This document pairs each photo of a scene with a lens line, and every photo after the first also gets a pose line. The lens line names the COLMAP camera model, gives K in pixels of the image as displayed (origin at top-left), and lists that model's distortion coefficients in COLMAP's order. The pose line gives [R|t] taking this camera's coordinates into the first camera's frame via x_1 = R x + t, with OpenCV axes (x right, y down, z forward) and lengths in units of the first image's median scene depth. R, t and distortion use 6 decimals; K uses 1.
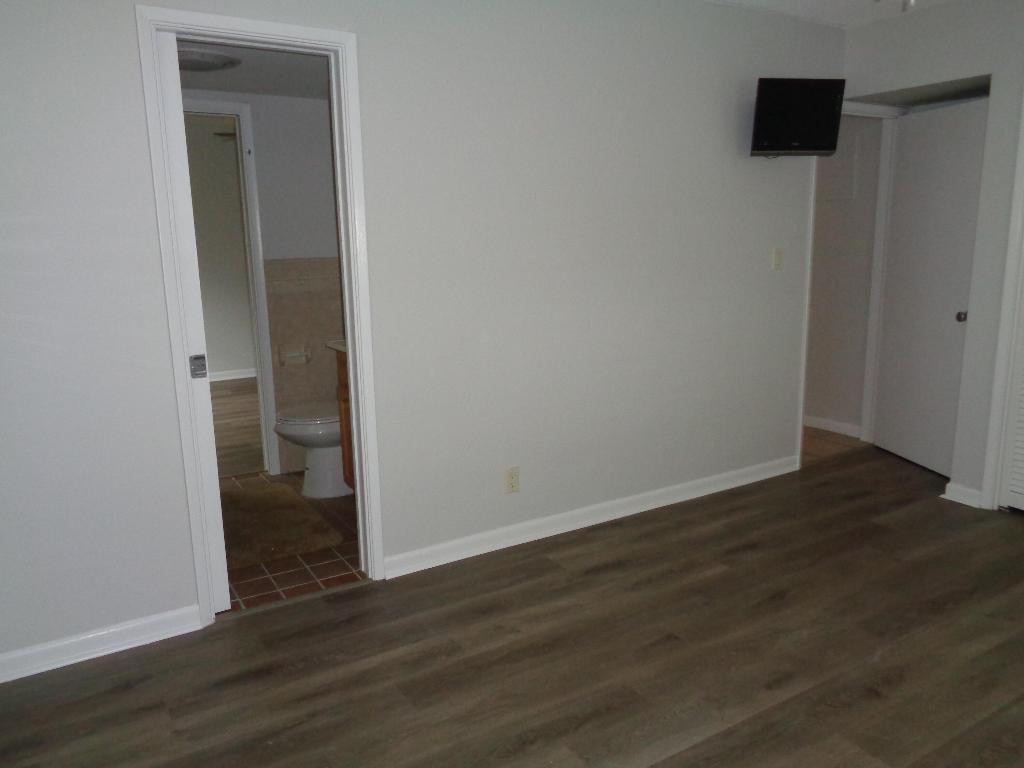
lens RADIAL K [[767.0, 0, 513.8], [0, 767.0, 377.4], [0, 0, 1]] dist [-0.002548, 0.004021]
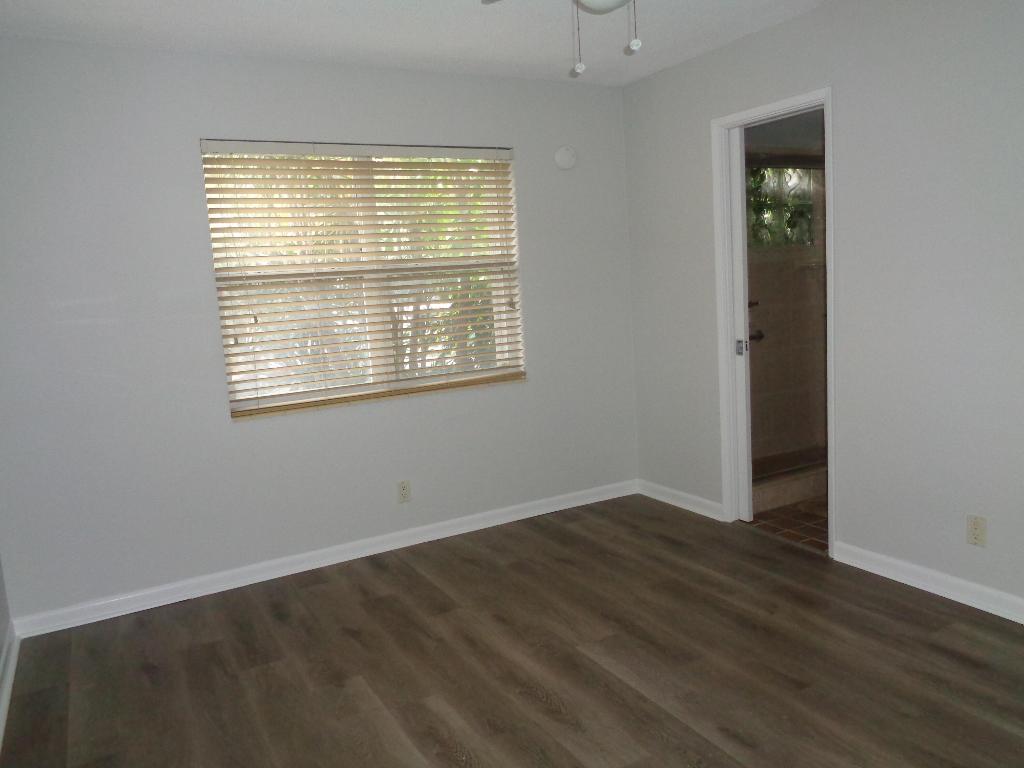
lens RADIAL K [[767.0, 0, 513.8], [0, 767.0, 377.4], [0, 0, 1]] dist [-0.002548, 0.004021]
pose [[-0.035050, 0.152380, -0.987700, 1.097175], [-0.127687, 0.979525, 0.155650, -0.135543], [0.991195, 0.131573, -0.014876, 0.613403]]
